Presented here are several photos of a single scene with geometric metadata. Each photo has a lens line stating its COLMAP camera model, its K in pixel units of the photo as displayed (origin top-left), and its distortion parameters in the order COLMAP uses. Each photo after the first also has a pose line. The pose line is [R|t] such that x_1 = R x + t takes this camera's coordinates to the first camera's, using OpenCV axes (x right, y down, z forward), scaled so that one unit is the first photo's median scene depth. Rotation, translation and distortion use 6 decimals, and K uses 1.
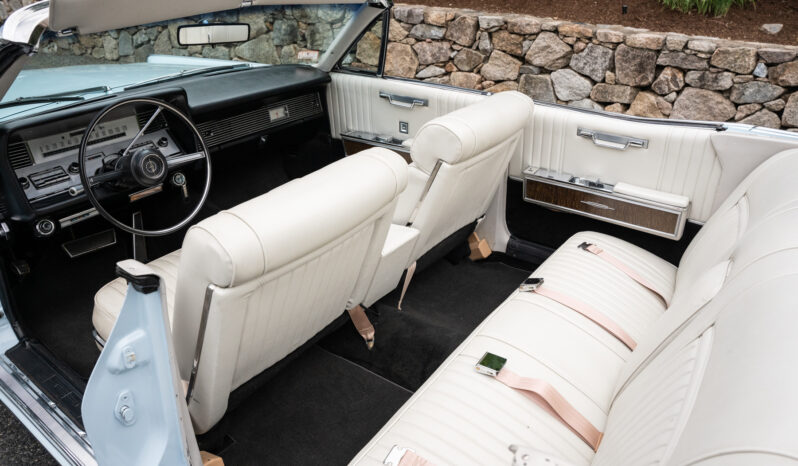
lens RADIAL K [[545.9, 0, 399.0], [0, 545.9, 233.0], [0, 0, 1]] dist [-0.172551, 0.121618]
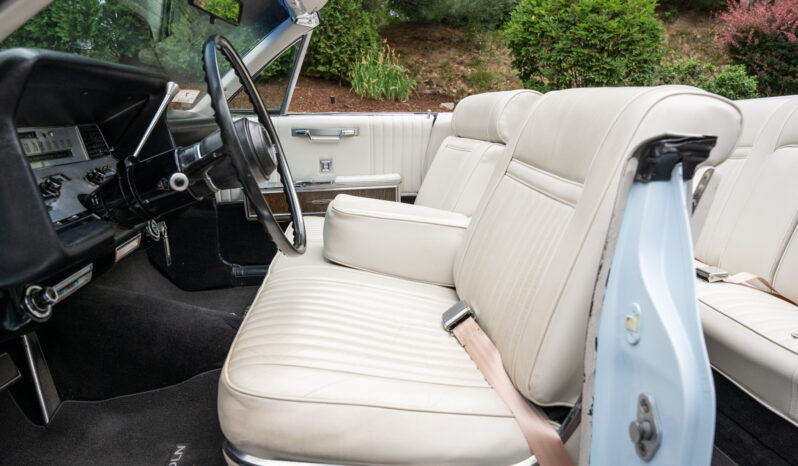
lens RADIAL K [[545.9, 0, 399.0], [0, 545.9, 233.0], [0, 0, 1]] dist [-0.172551, 0.121618]
pose [[0.744024, -0.155956, 0.649697, -0.280546], [0.314745, 0.939540, -0.134911, 0.036028], [-0.589376, 0.304866, 0.748126, 0.180888]]
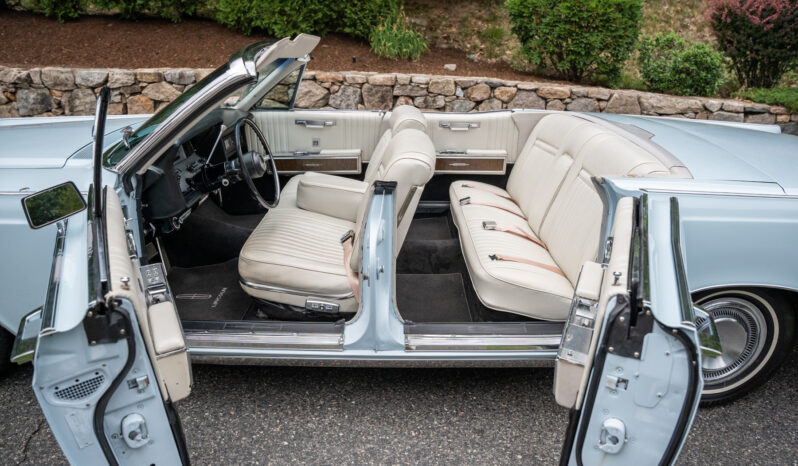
lens RADIAL K [[545.9, 0, 399.0], [0, 545.9, 233.0], [0, 0, 1]] dist [-0.172551, 0.121618]
pose [[0.806427, -0.198479, 0.557029, -0.375813], [0.255558, 0.966454, -0.025614, 0.073124], [-0.533259, 0.163009, 0.830098, -0.146647]]
